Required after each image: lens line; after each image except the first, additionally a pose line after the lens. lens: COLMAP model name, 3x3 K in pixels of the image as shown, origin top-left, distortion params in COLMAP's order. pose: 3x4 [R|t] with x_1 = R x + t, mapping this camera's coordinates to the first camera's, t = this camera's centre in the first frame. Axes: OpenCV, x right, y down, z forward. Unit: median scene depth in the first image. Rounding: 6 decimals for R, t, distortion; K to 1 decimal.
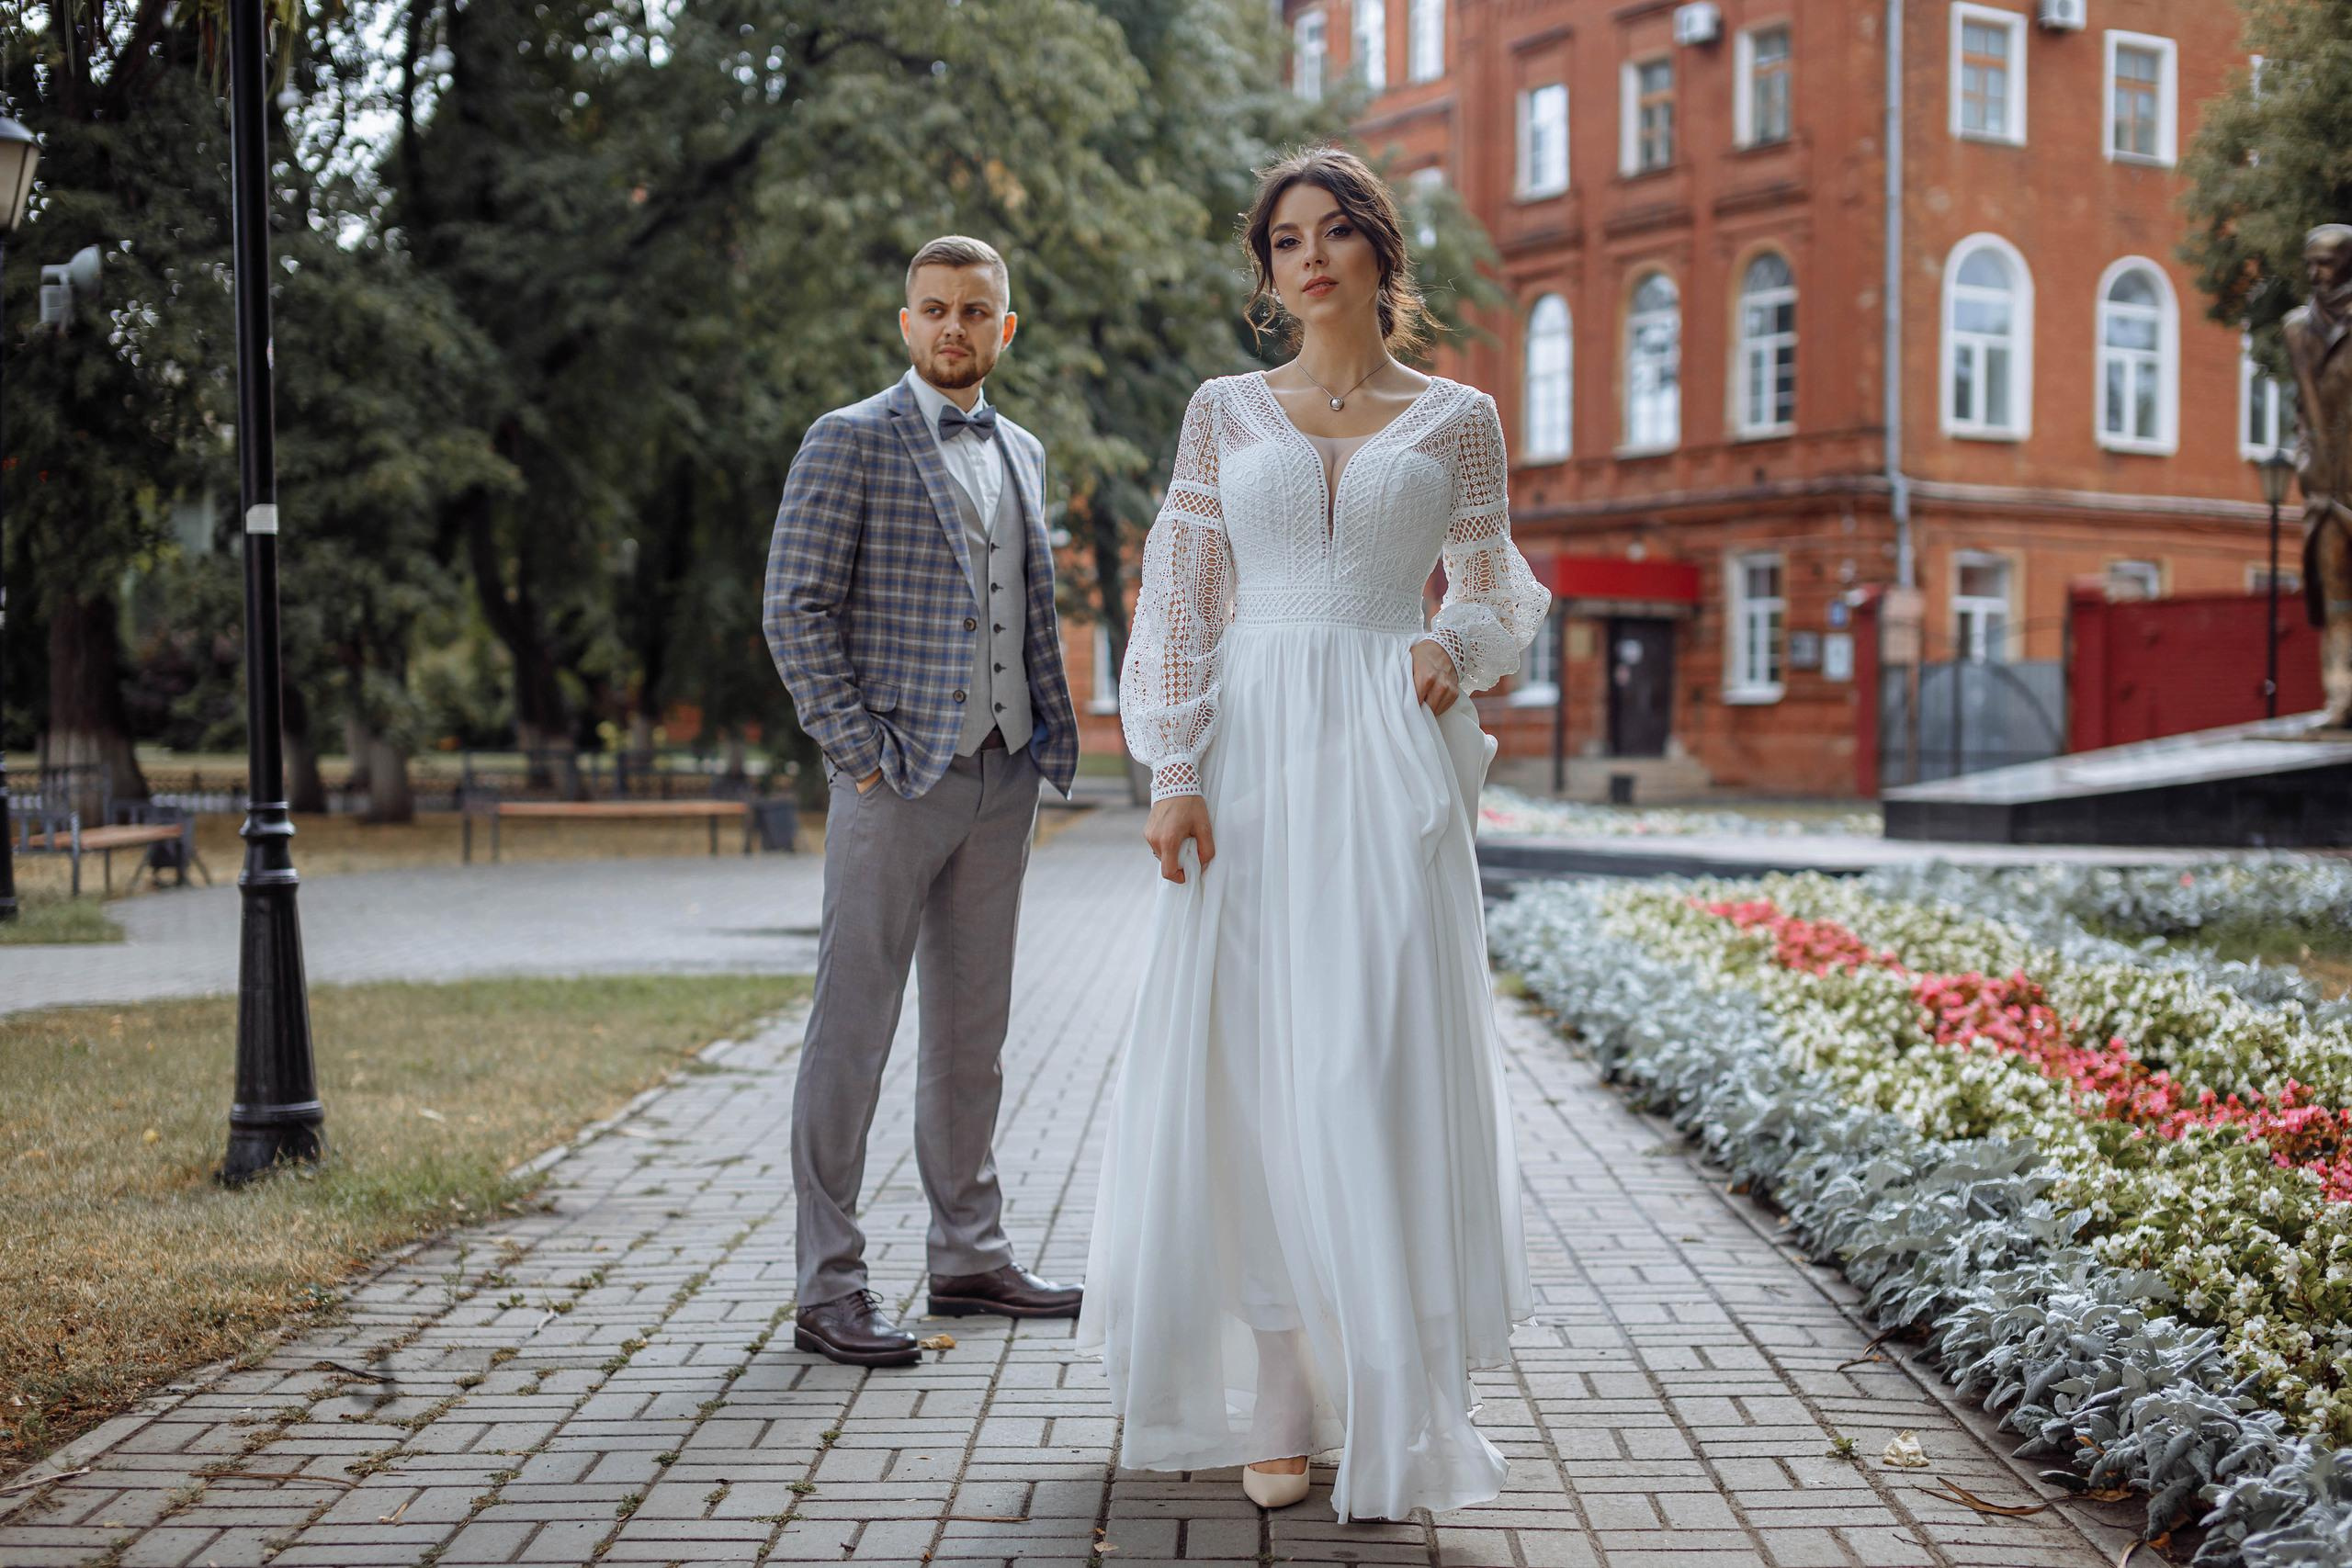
lens RADIAL K [[3230.4, 0, 1176.0], [0, 3230.4, 784.0], [0, 0, 1]] dist [-0.148422, 0.304280]
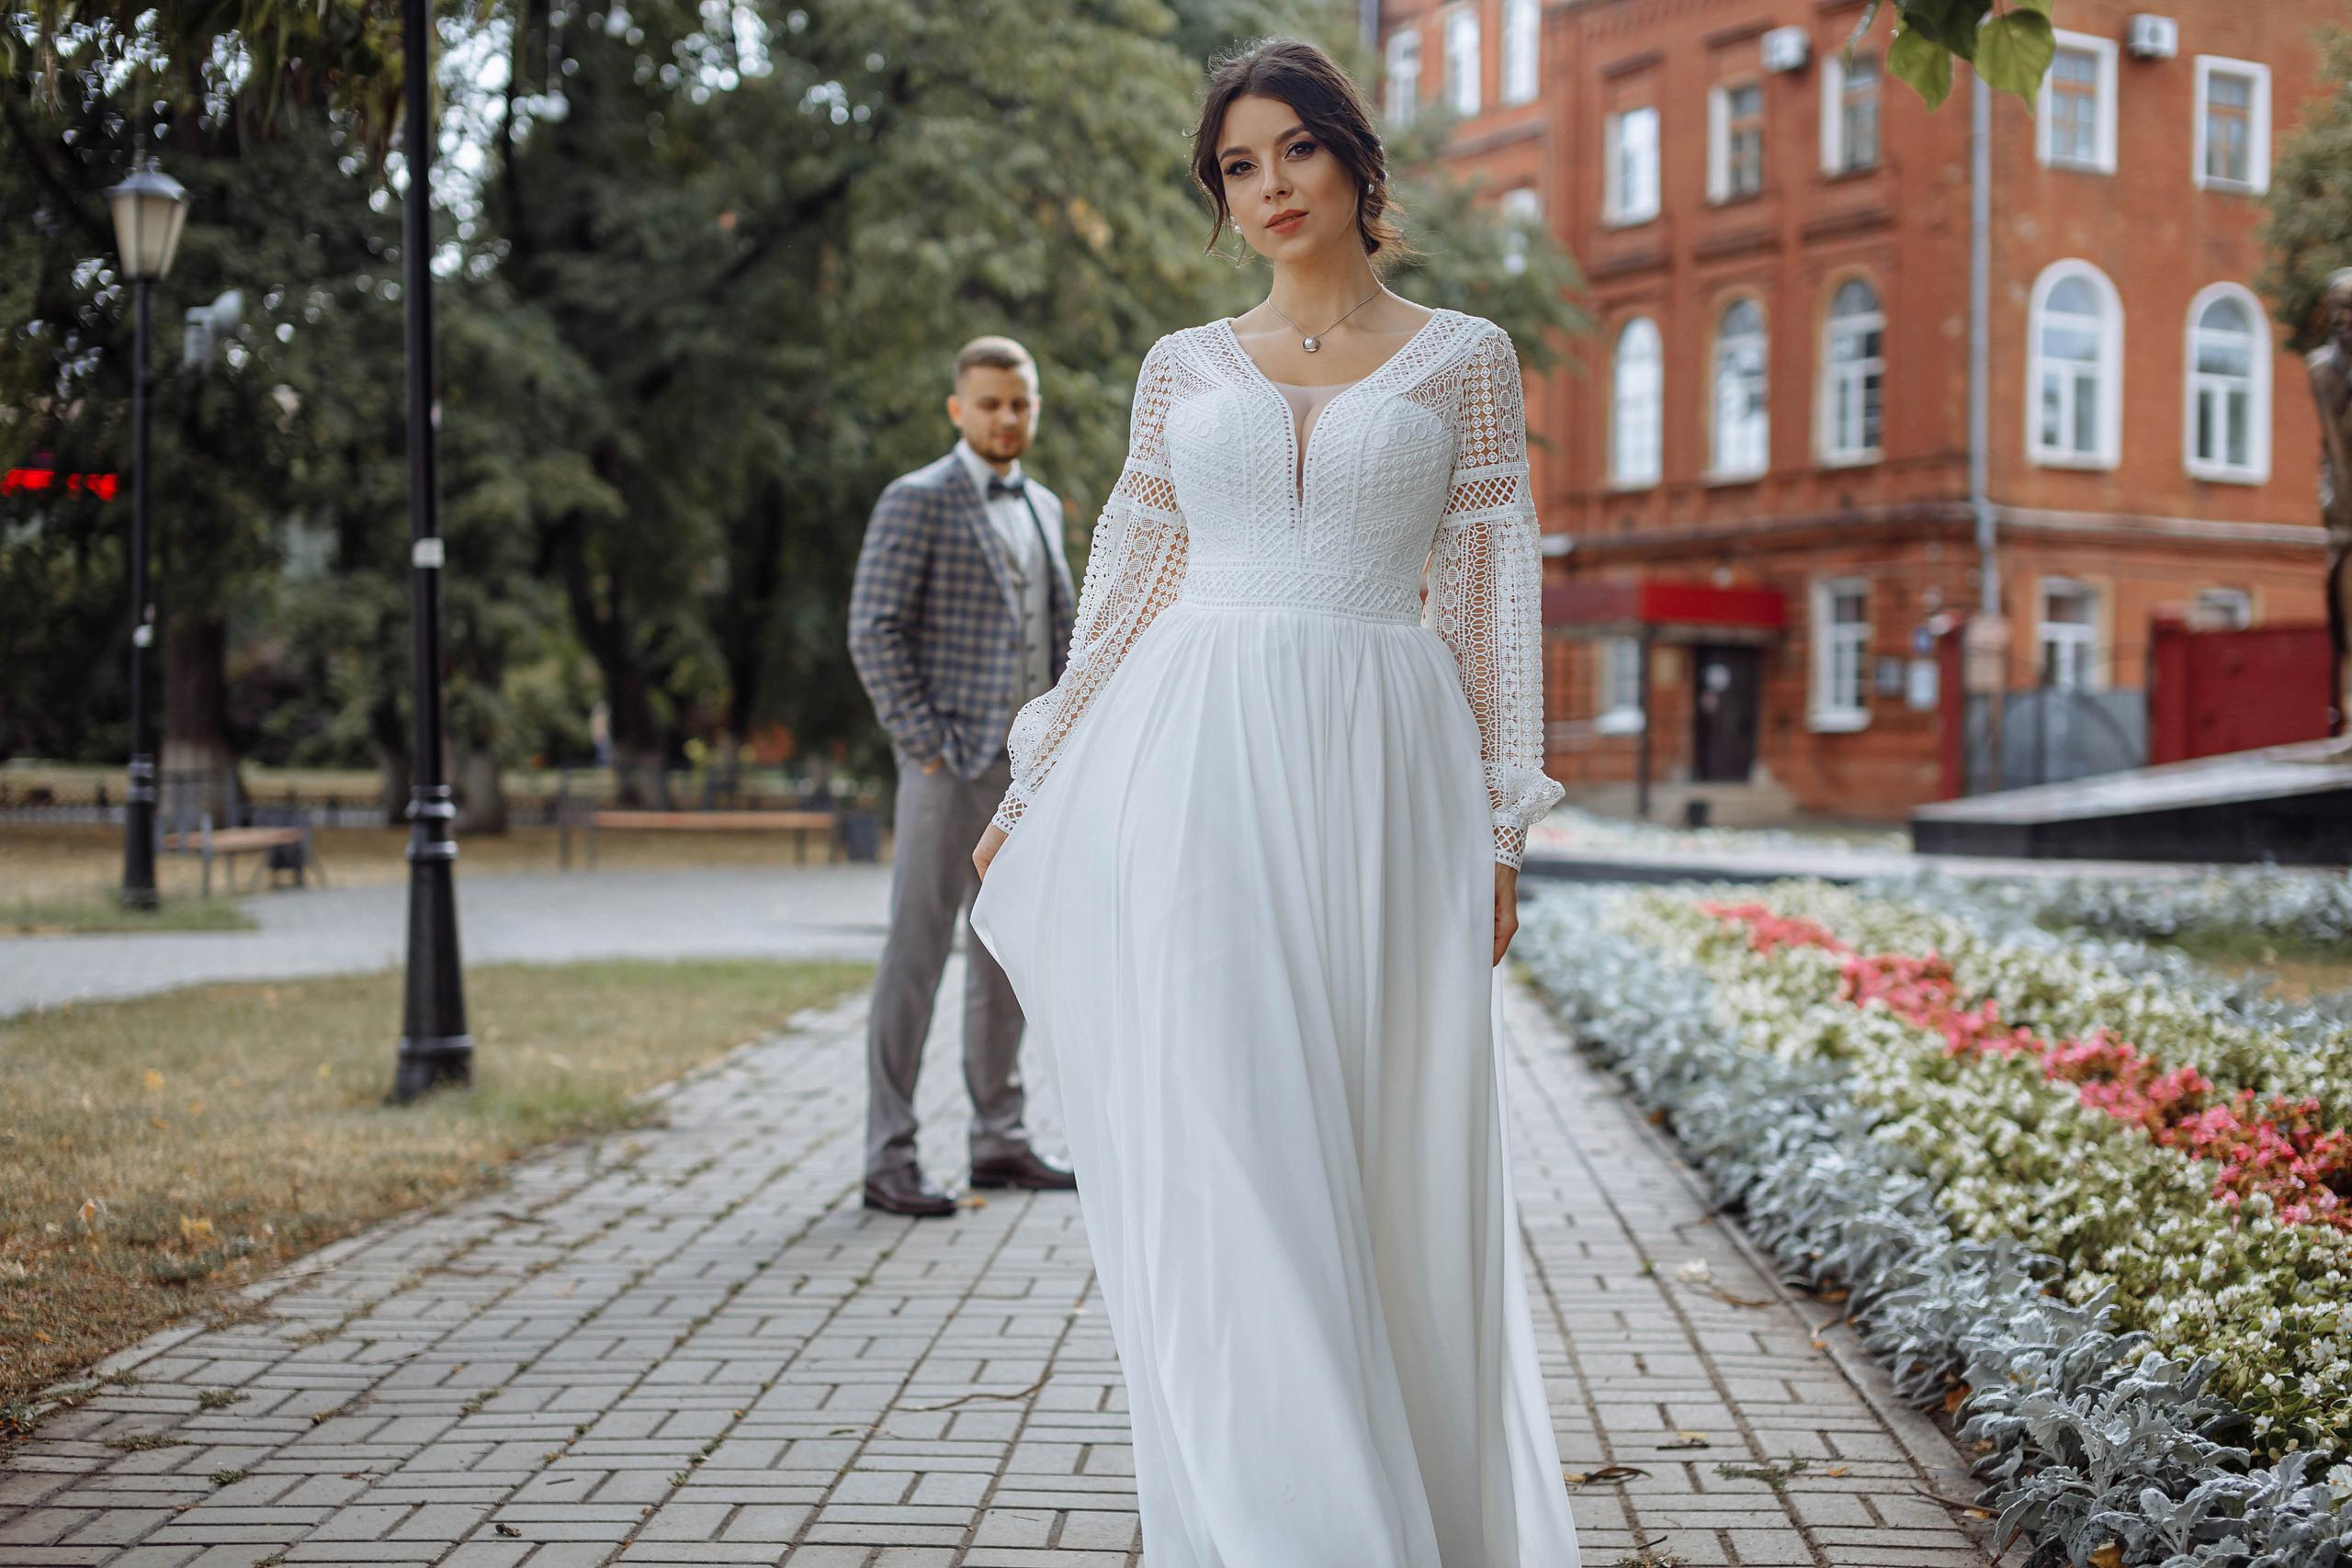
lens RADIAL K [[3302.2, 0, 1176.0], [0, 3302.2, 784.0], [0, 0, 1]] dist [-0.155601, 0.362804]
pose [[0.999551, 0.007322, -0.029060, 0.014406], [-0.007555, 0.999940, -0.007916, 0.005449], [0.029000, 0.008132, 0.999546, -0.102244]]
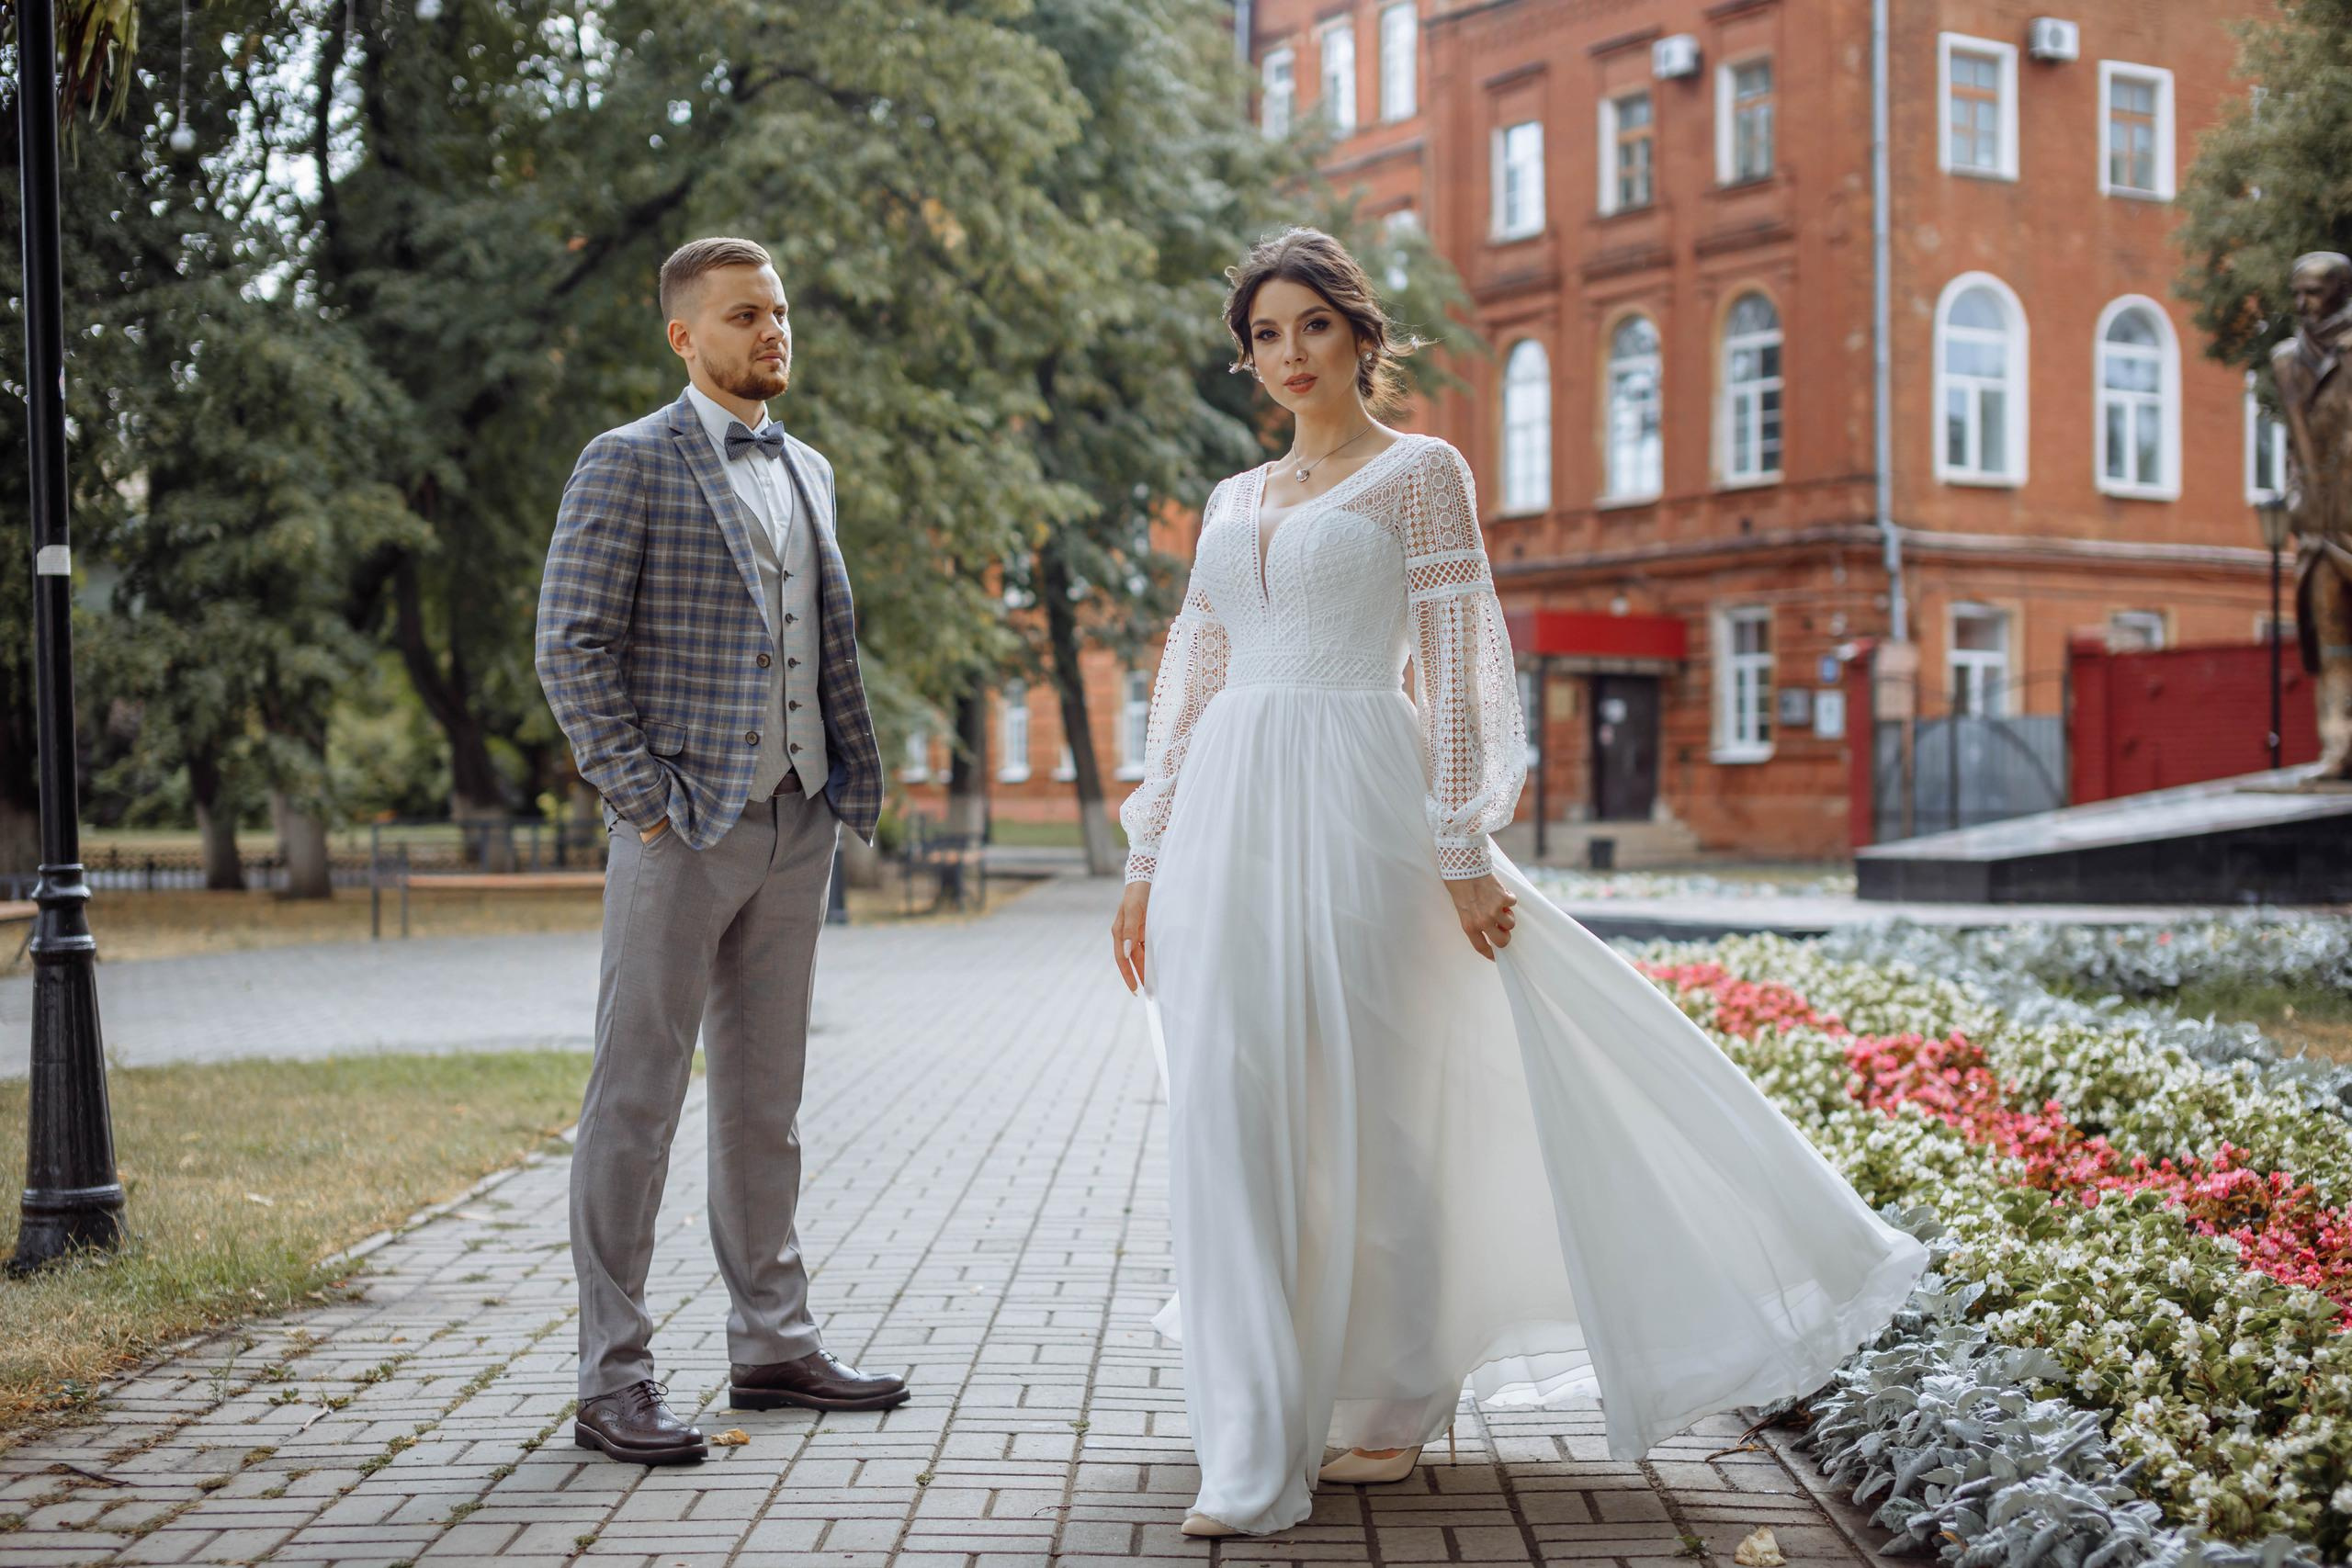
lens RADIAL K [[3362.6, 0, 1176.0], [0, 3362.6, 784.0], [0, 0, 1]] dist [-0.149912, 0.313989]
pose [[0.999942, -0.008359, 0.006782, 0.015950], [0.008500, 0.999742, -0.021063, 0.002634], [-0.006604, 0.021119, 0.999755, 0.013534]]
